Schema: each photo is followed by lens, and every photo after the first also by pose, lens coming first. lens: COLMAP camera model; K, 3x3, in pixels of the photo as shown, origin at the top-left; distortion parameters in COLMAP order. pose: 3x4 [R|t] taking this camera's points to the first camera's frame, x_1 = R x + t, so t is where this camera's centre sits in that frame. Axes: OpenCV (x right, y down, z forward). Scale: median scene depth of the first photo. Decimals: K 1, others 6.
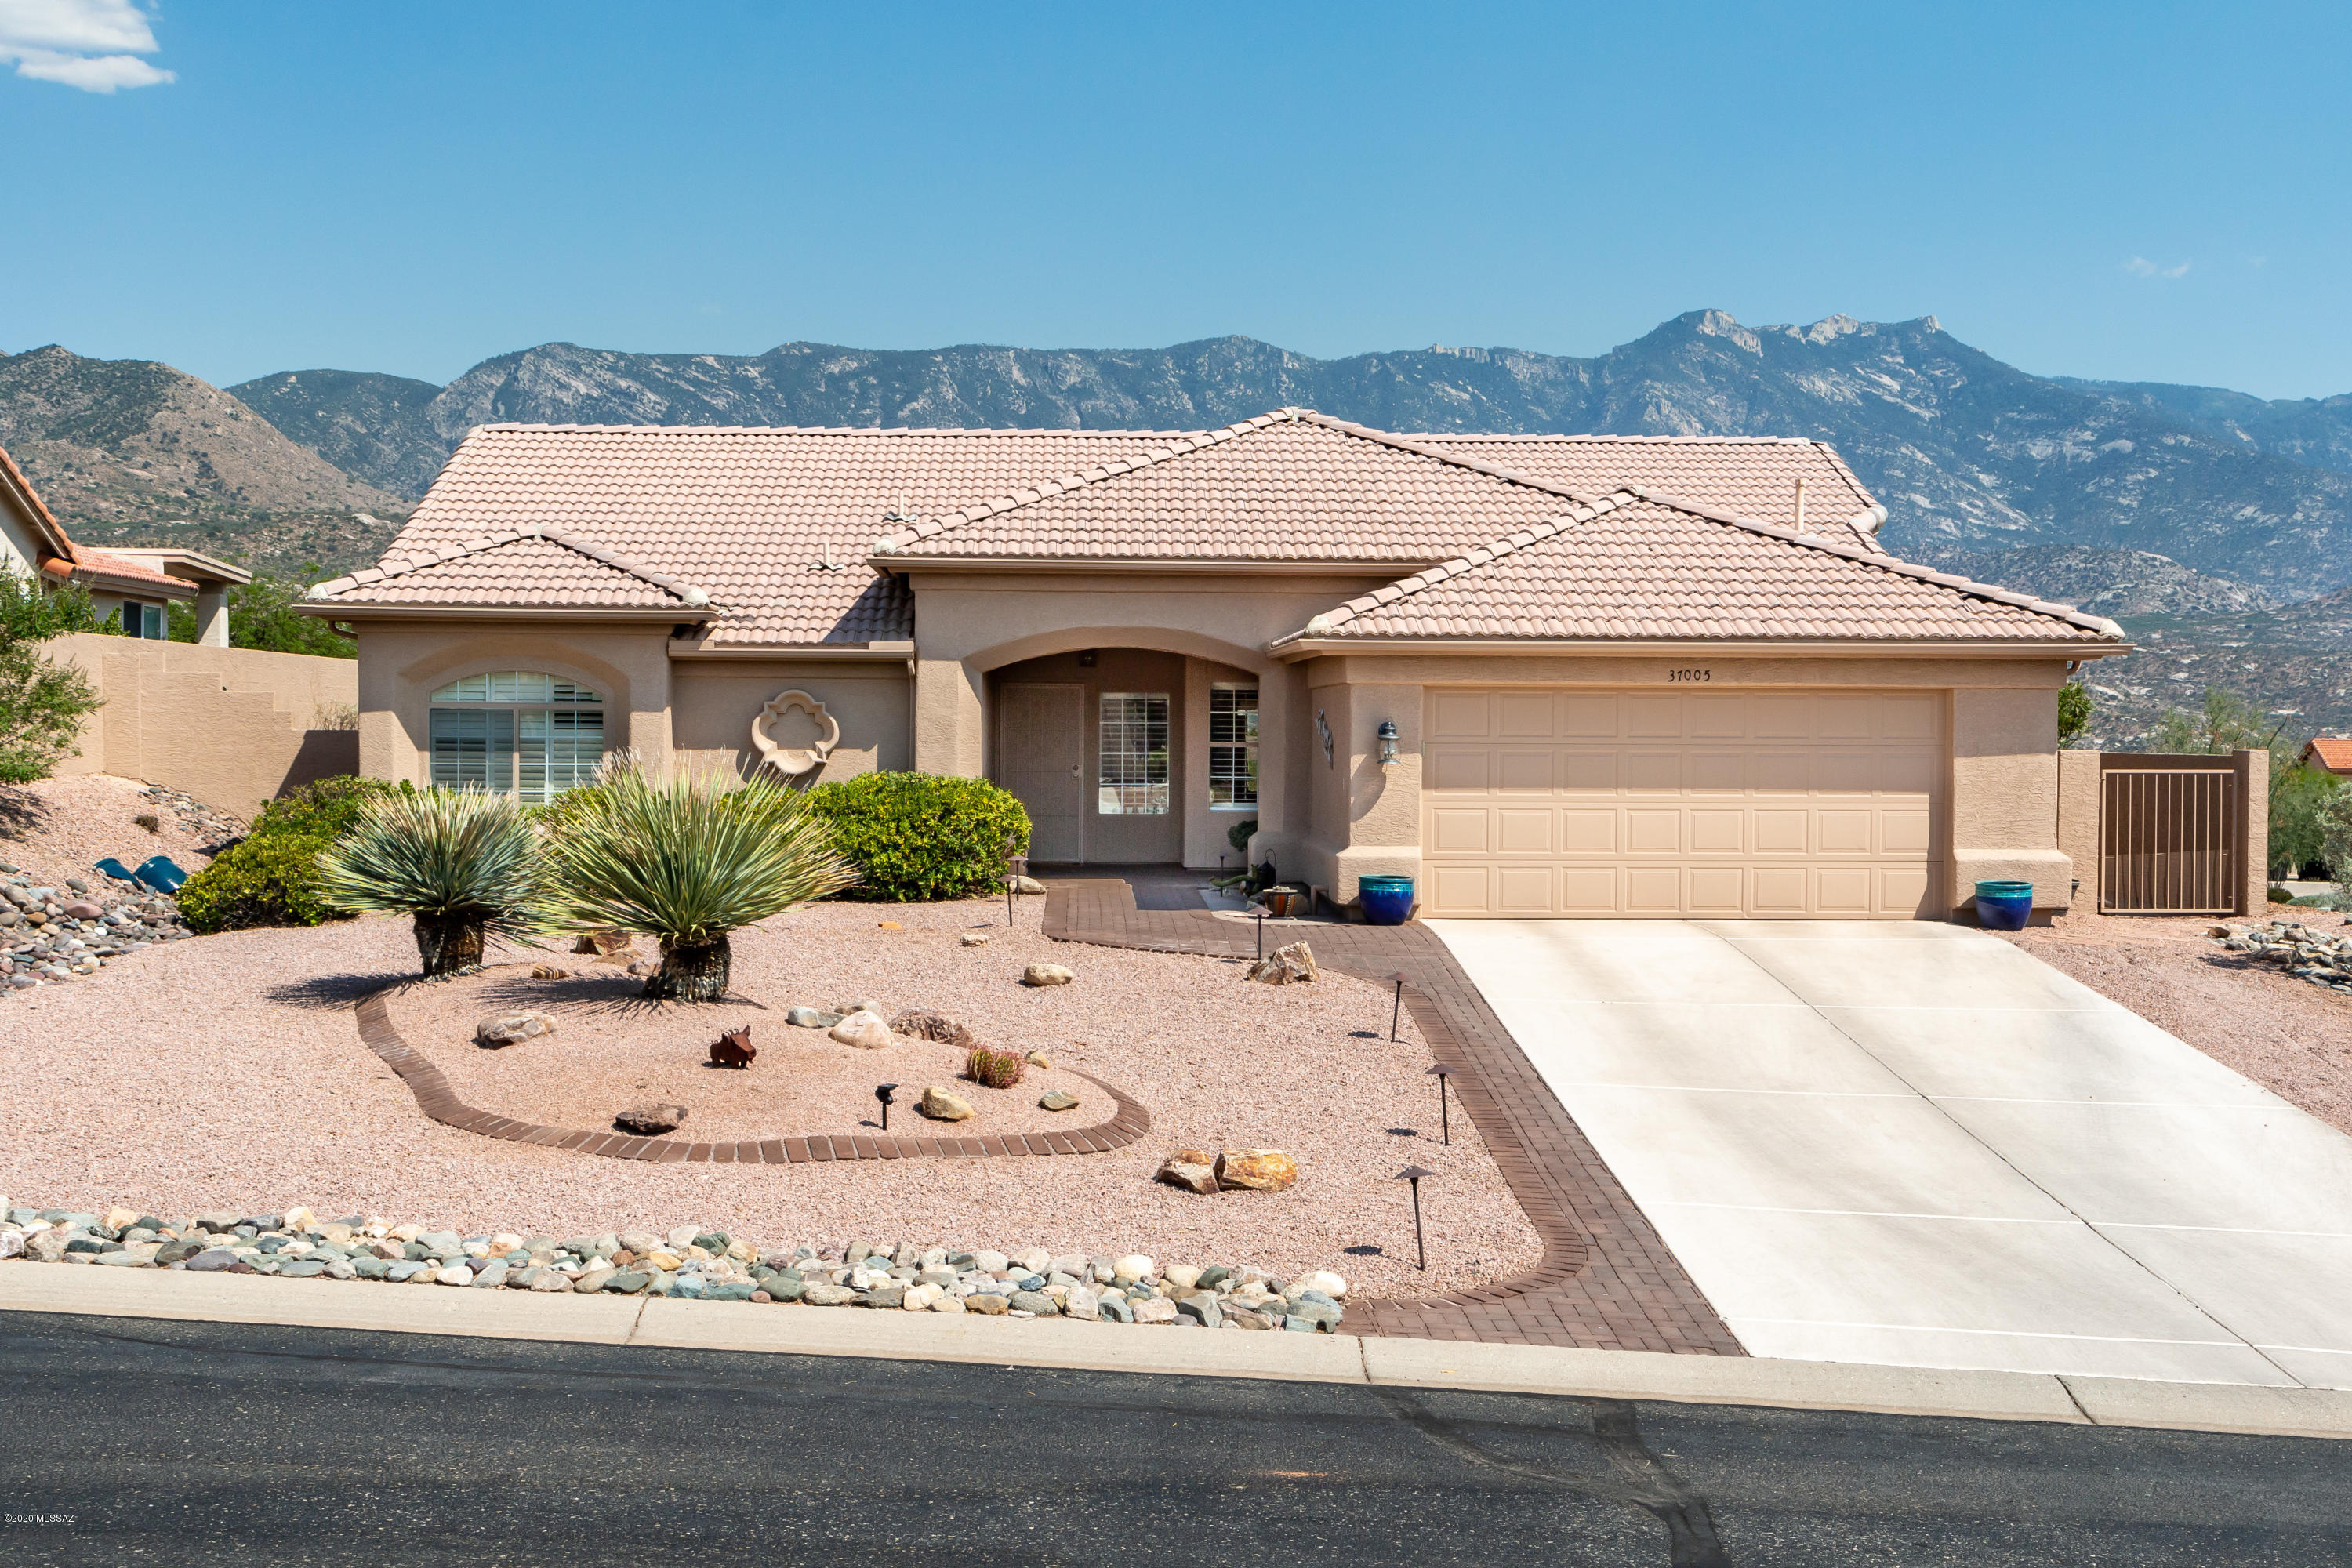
lens RADIAL K [[2905.3, 0, 1176.4], [0, 2905.3, 780.1], [0, 0, 1]] dist [0.042573, 0.000000]
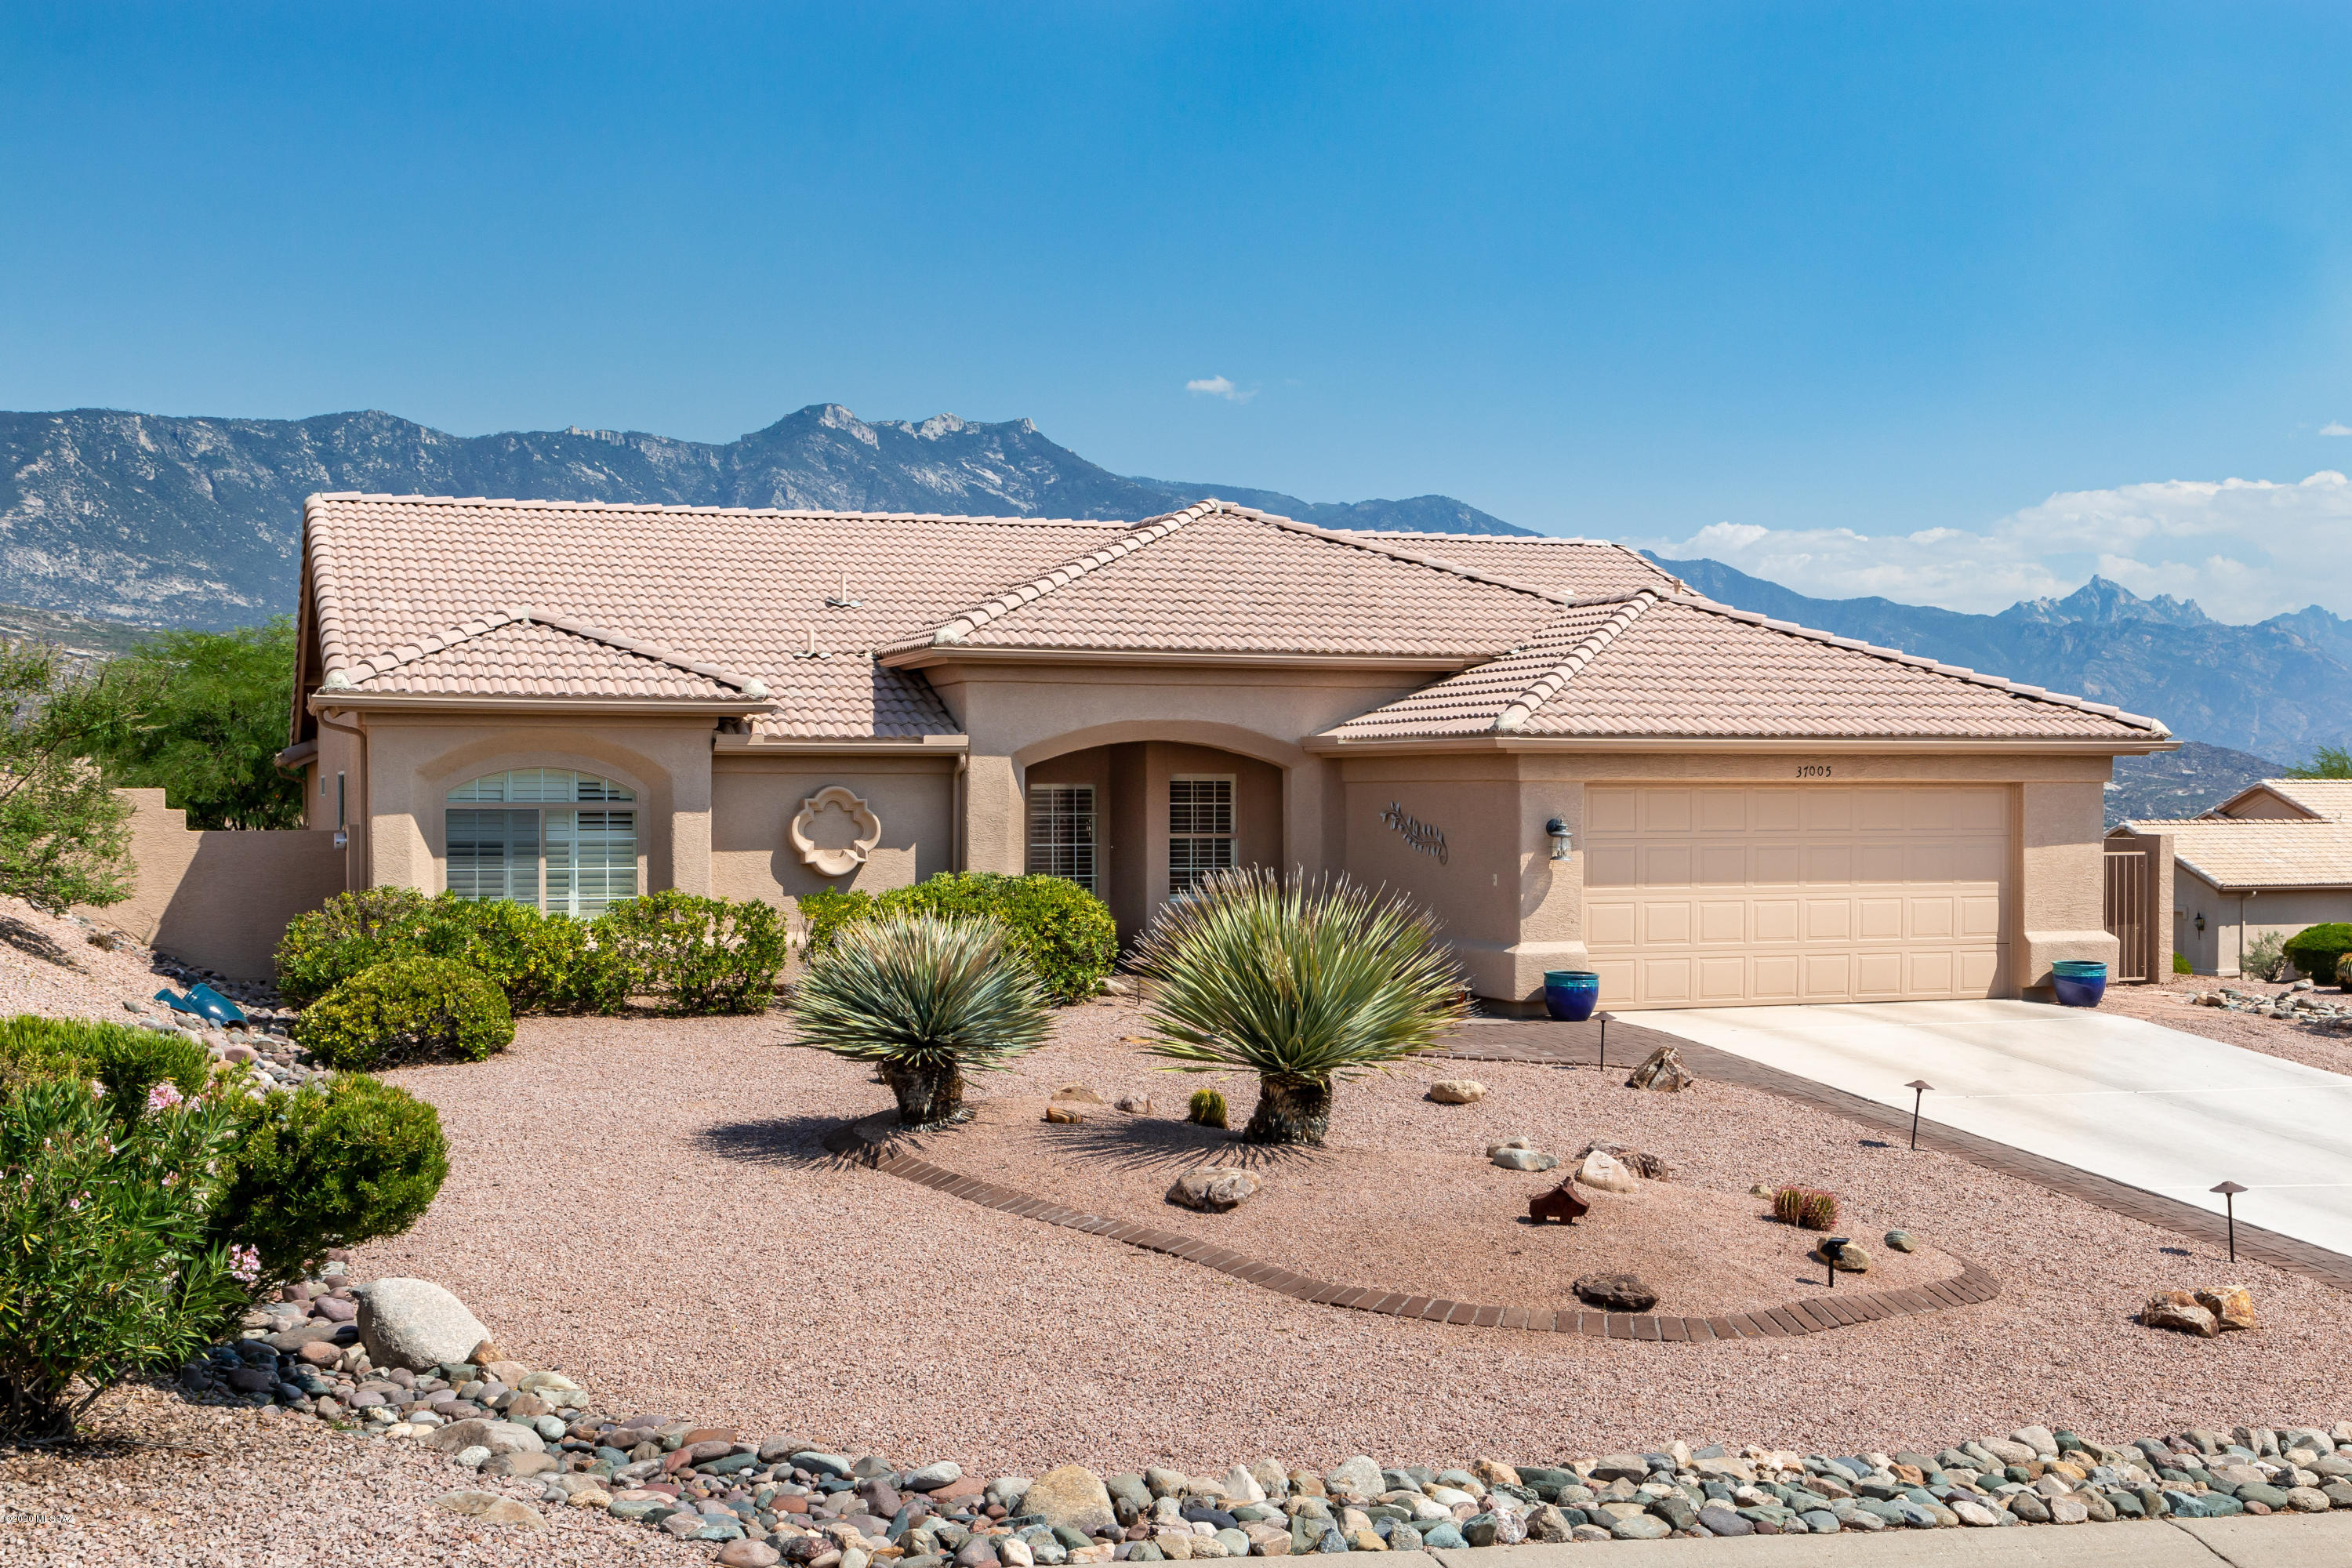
lens RADIAL K [[2705.2, 0, 1185.1], [0, 2705.2, 802.1], [0, 0, 1]] dist [0.034972, 0.000000]
pose [[0.950618, -0.007647, 0.310269, -0.297973], [0.011782, 0.999865, -0.011457, -0.014452], [-0.310140, 0.014547, 0.950580, 0.127561]]
